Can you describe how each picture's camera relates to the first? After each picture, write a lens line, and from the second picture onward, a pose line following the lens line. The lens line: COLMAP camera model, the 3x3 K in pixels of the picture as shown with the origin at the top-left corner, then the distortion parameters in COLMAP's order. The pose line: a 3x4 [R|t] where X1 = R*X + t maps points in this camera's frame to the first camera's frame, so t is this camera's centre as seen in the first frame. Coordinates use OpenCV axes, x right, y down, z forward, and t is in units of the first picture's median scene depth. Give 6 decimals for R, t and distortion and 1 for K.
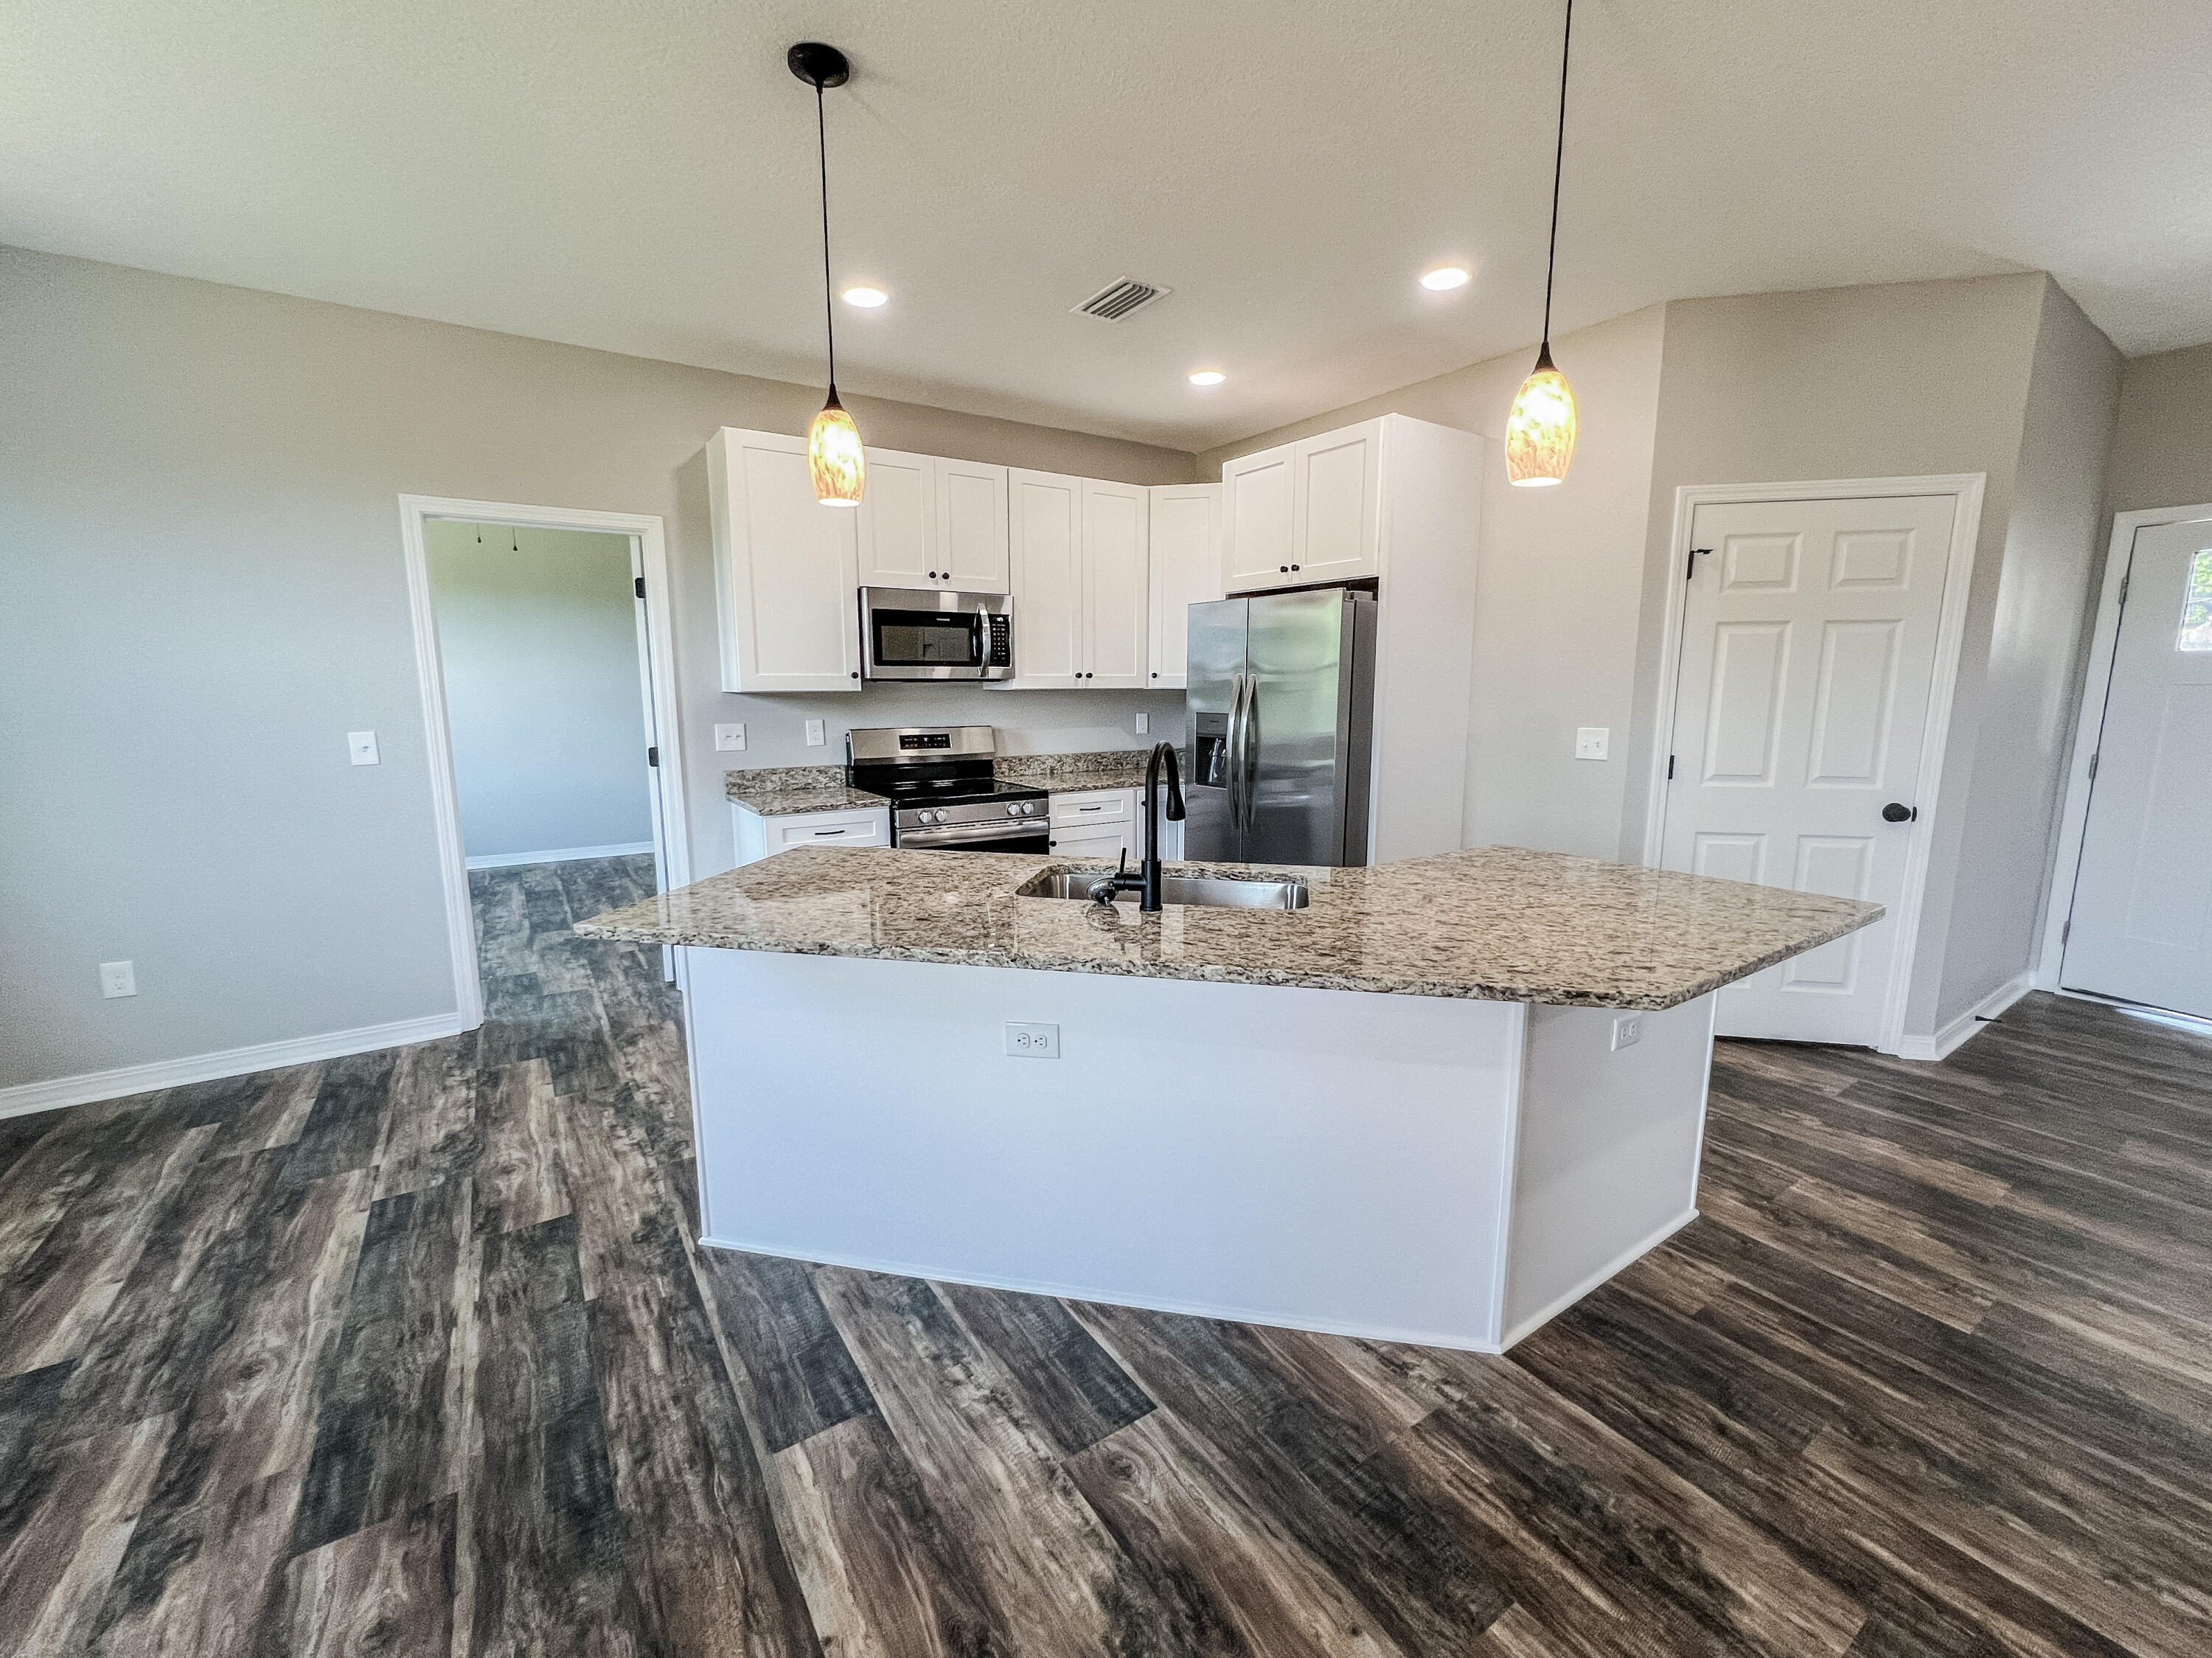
lens RADIAL K [[893.0, 0, 1102.5], [0, 893.0, 822.3], [0, 0, 1]] dist [-0.001519, -0.000062]
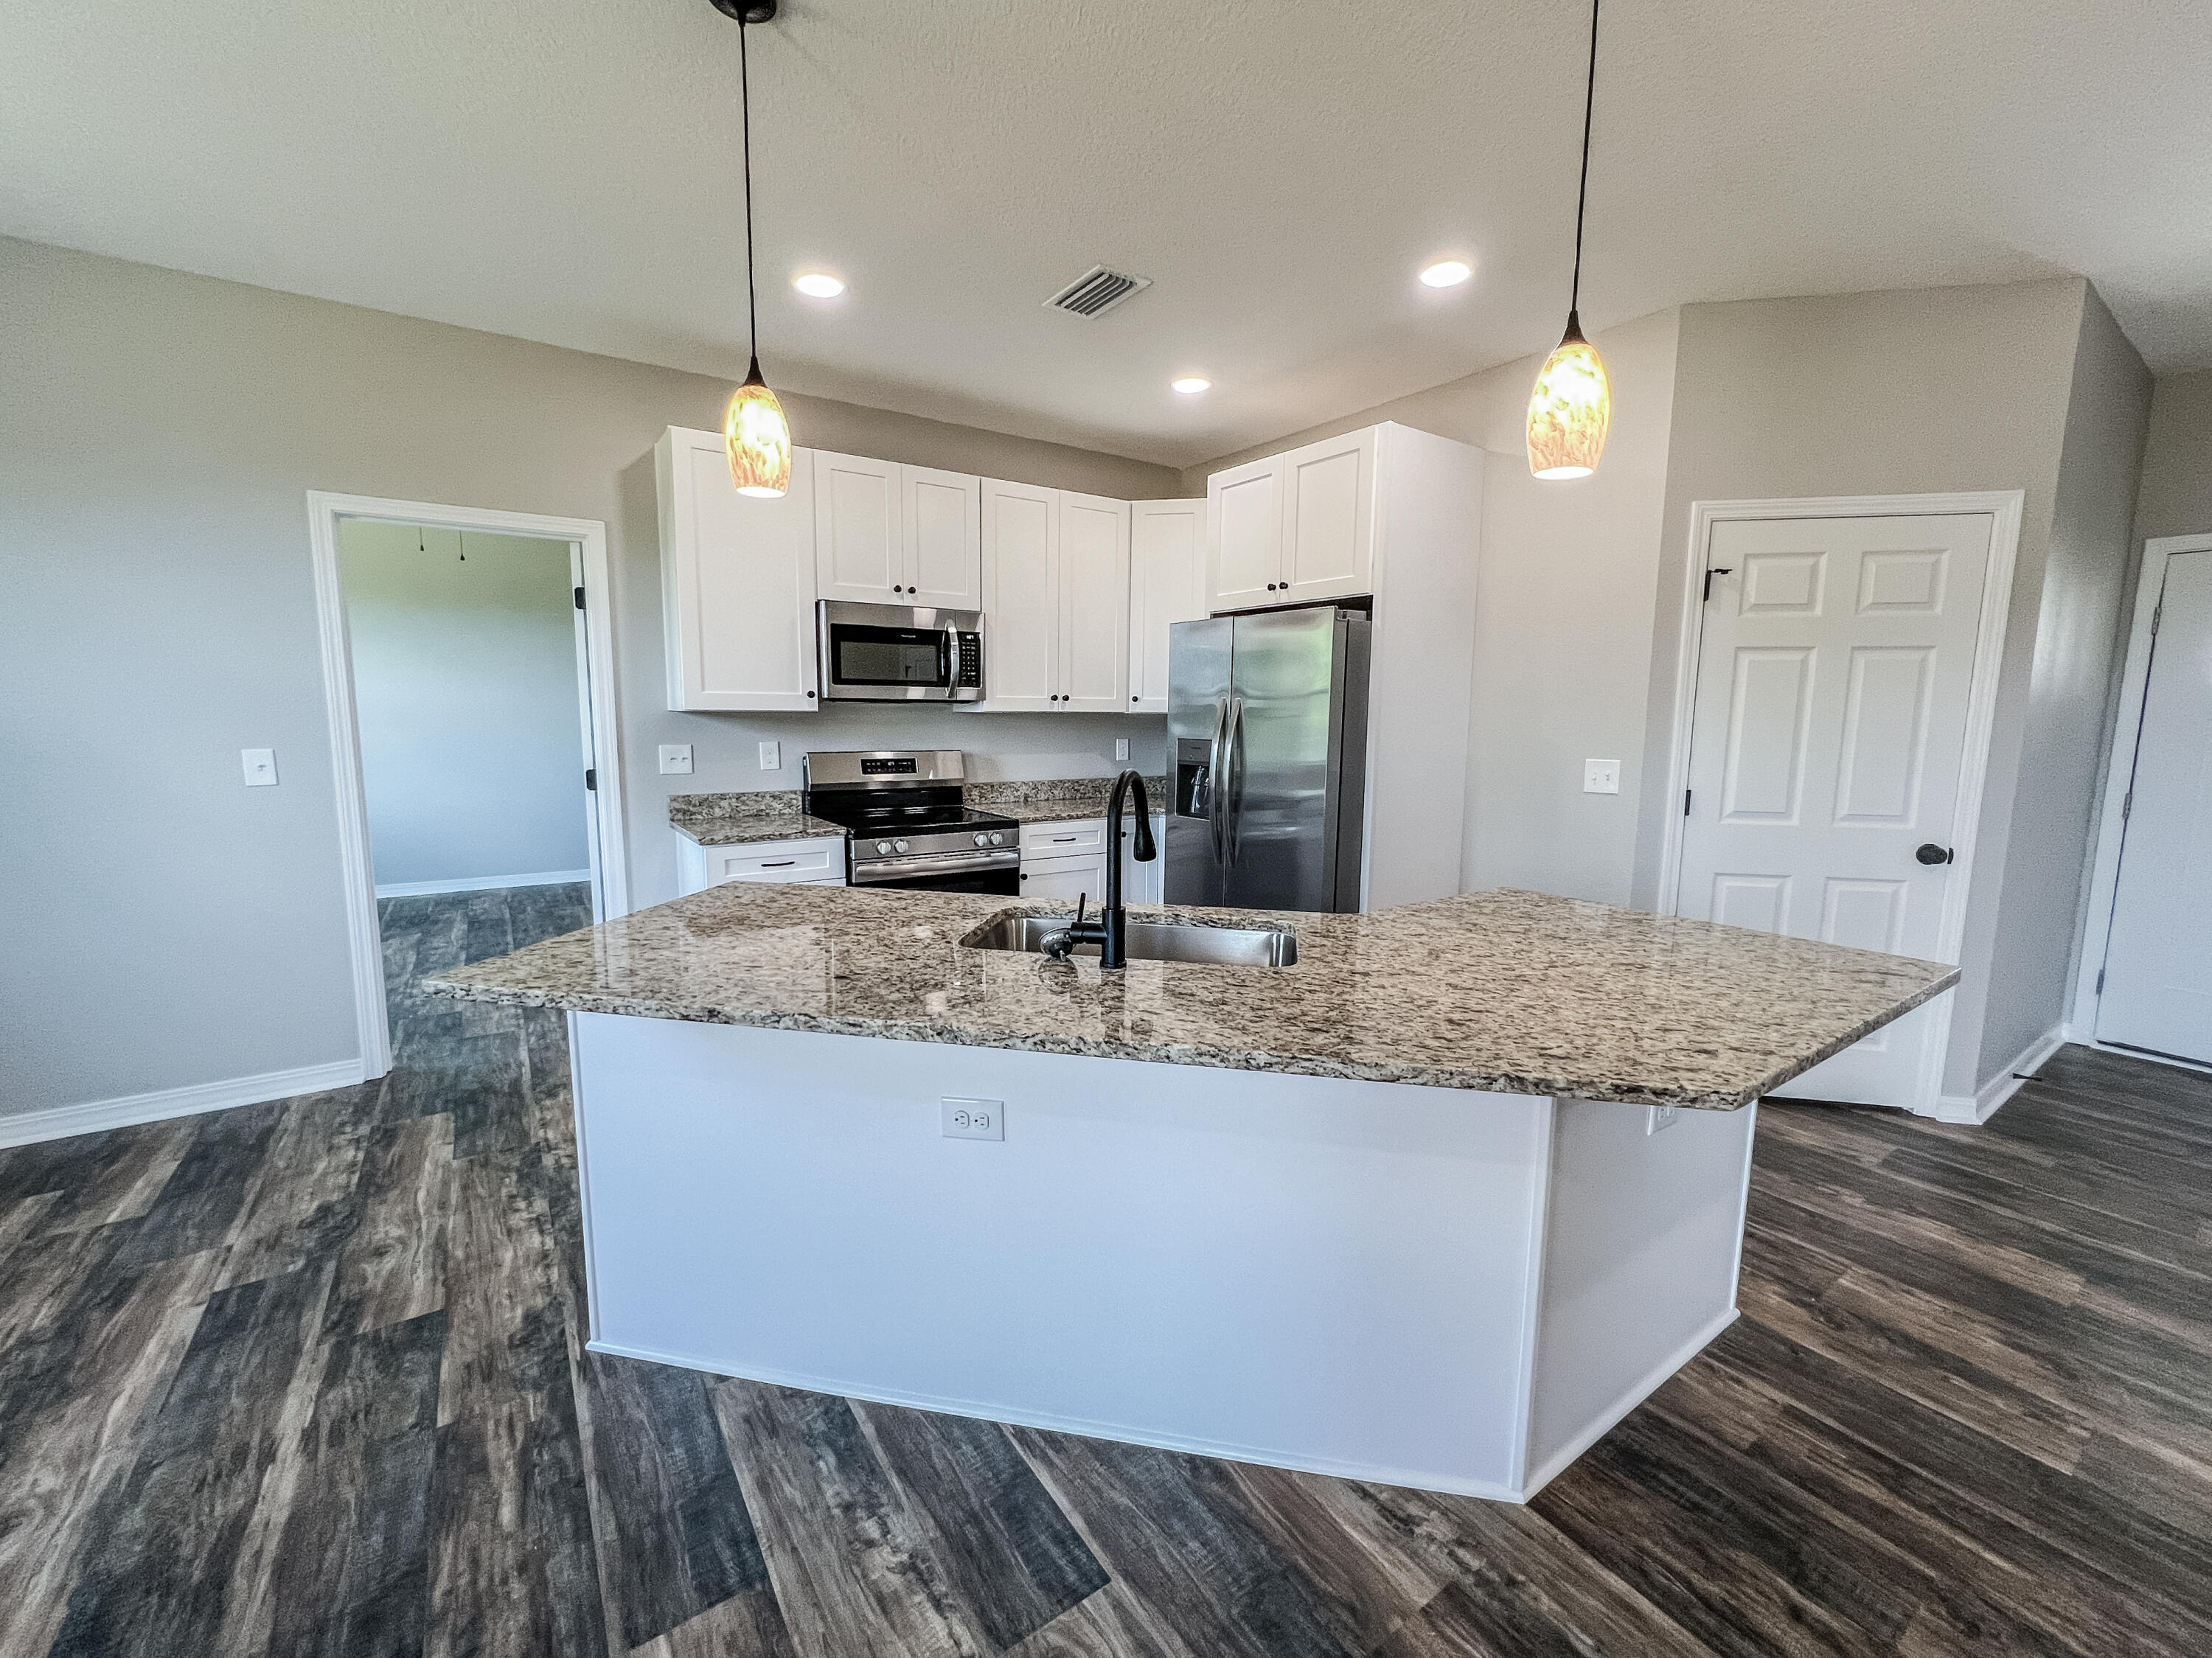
lens RADIAL K [[893.0, 0, 1102.5], [0, 893.0, 822.3], [0, 0, 1]] dist [-0.001519, -0.000062]
pose [[0.999873, 0.009782, 0.012585, 0.030589], [-0.009414, 0.999537, -0.028943, -0.014293], [-0.012862, 0.028821, 0.999502, 0.134512]]
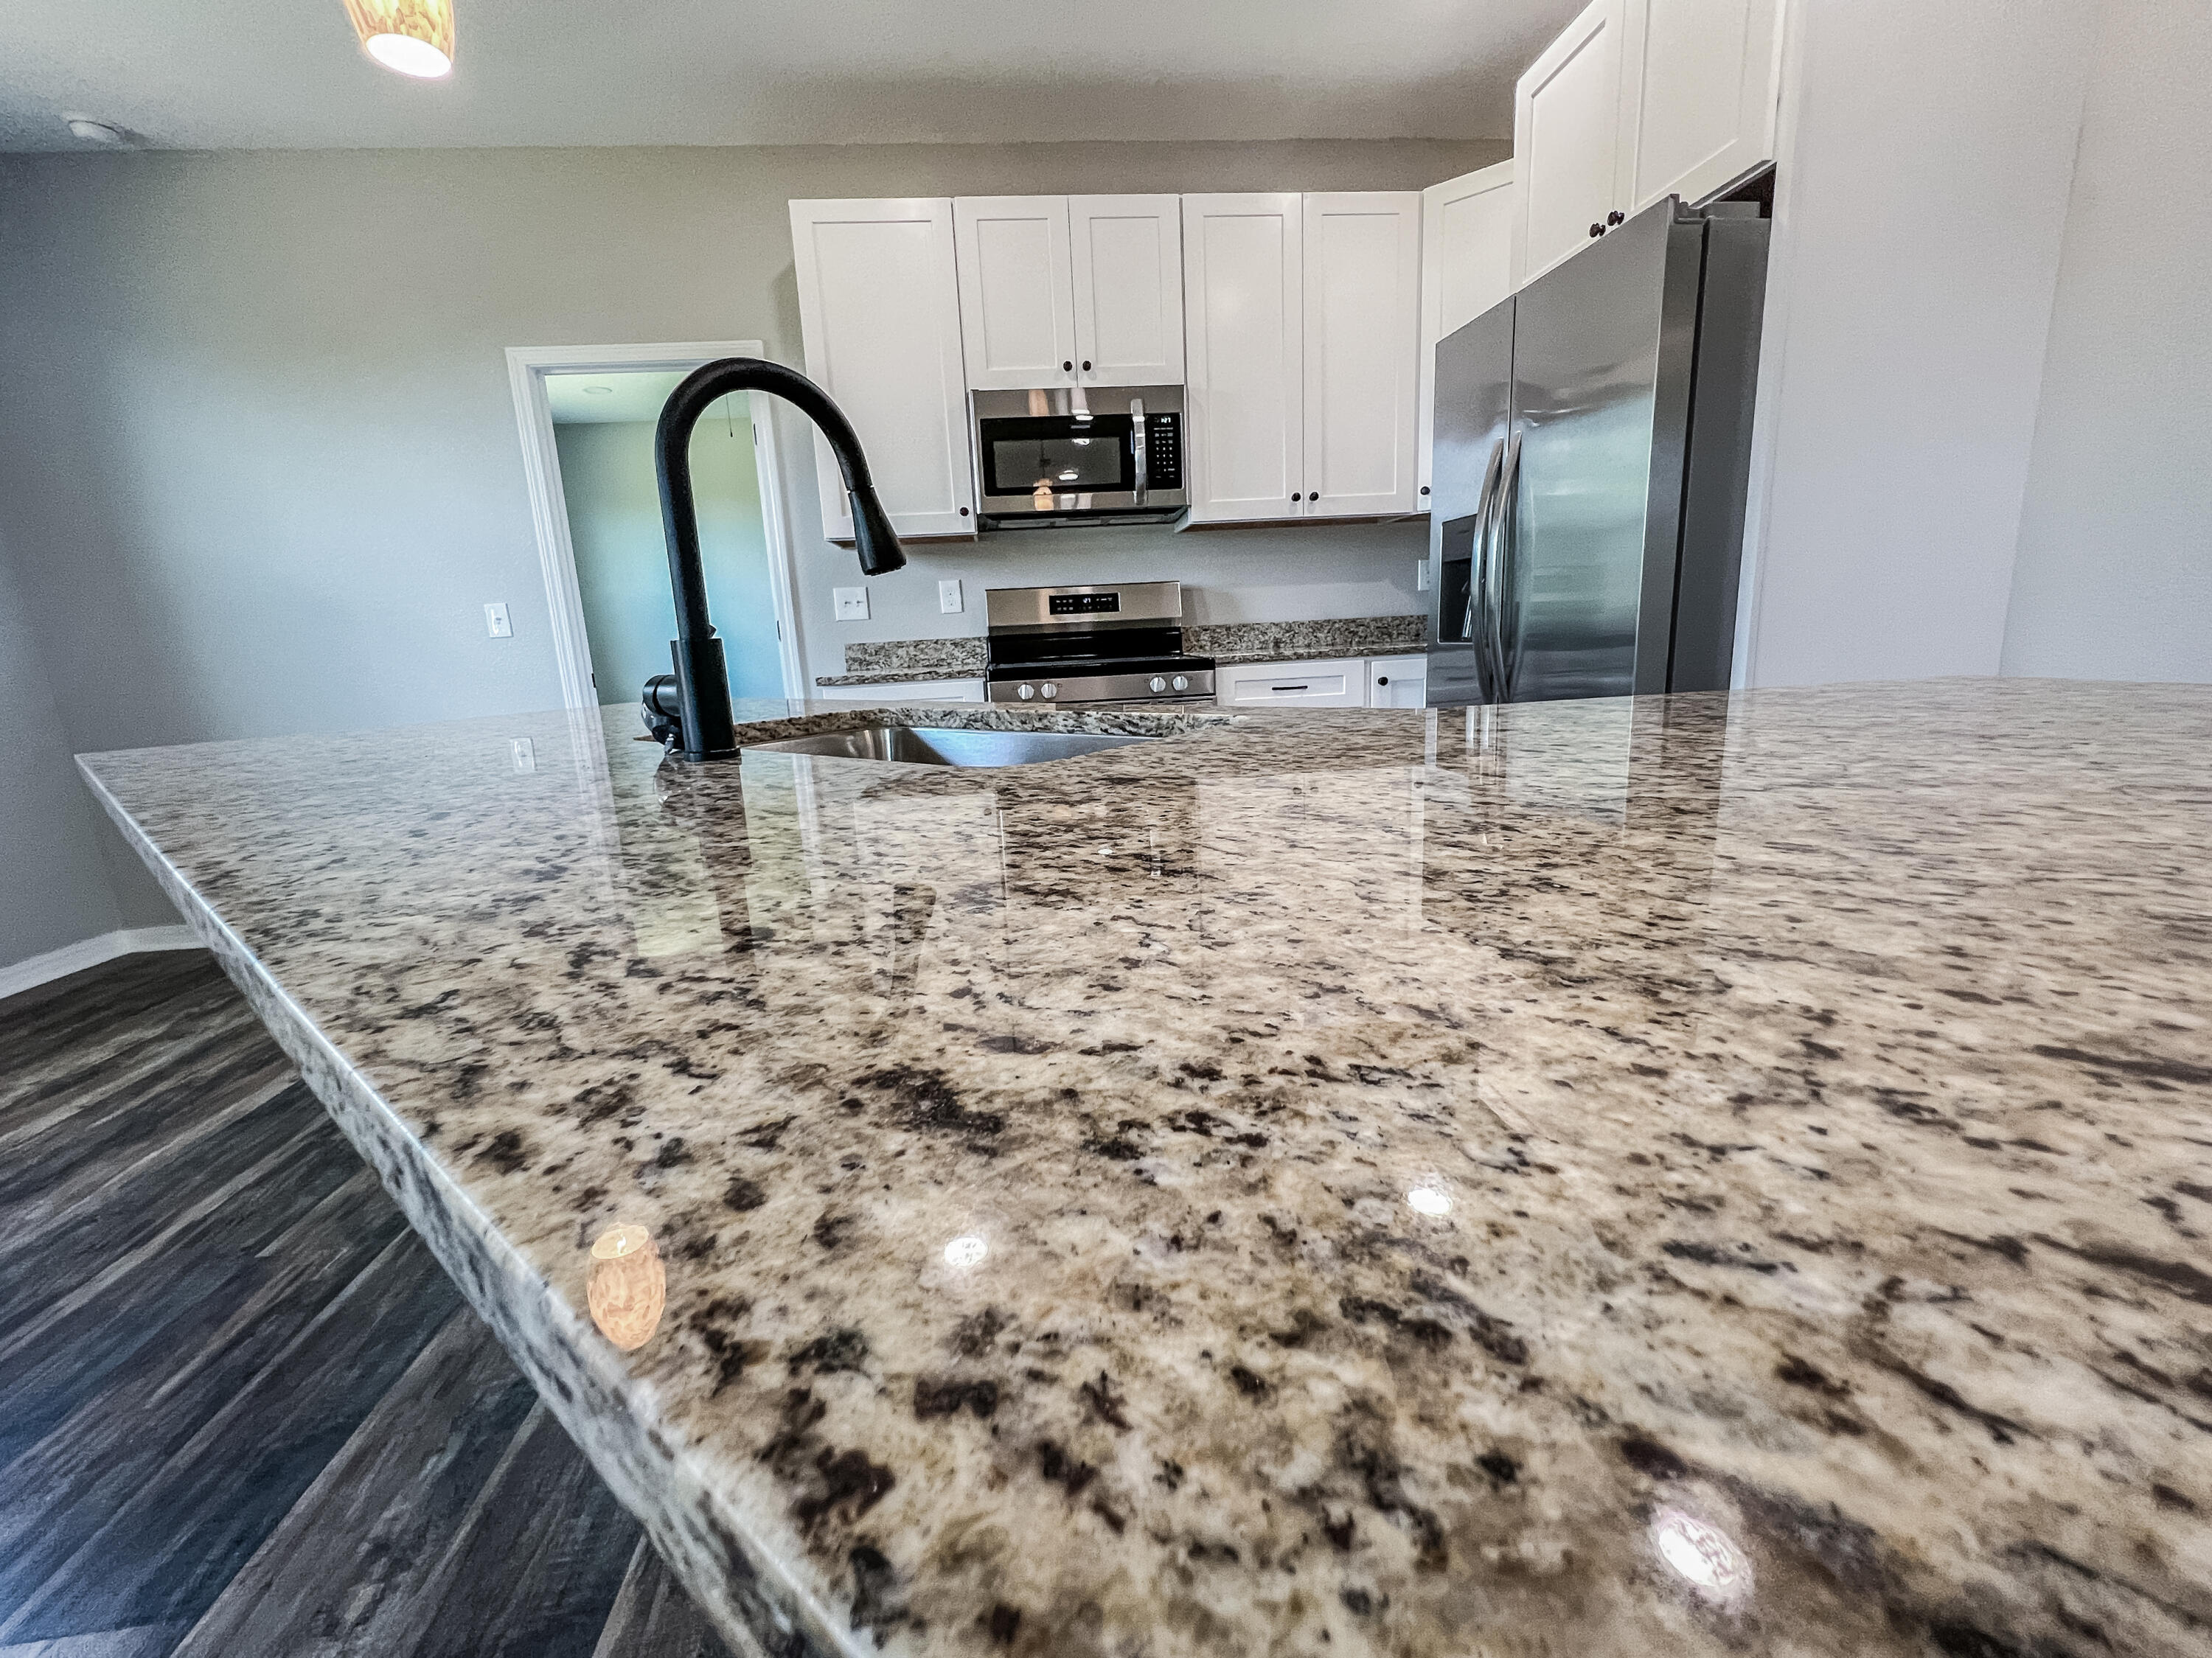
lens RADIAL K [[908.1, 0, 1101.4], [0, 908.1, 819.6], [0, 0, 1]] dist [-0.006593, 0.000008]
pose [[0.882113, 0.052756, -0.468073, 0.407299], [-0.023350, 0.997384, 0.068410, 0.088138], [0.470458, -0.049416, 0.881038, 0.669100]]
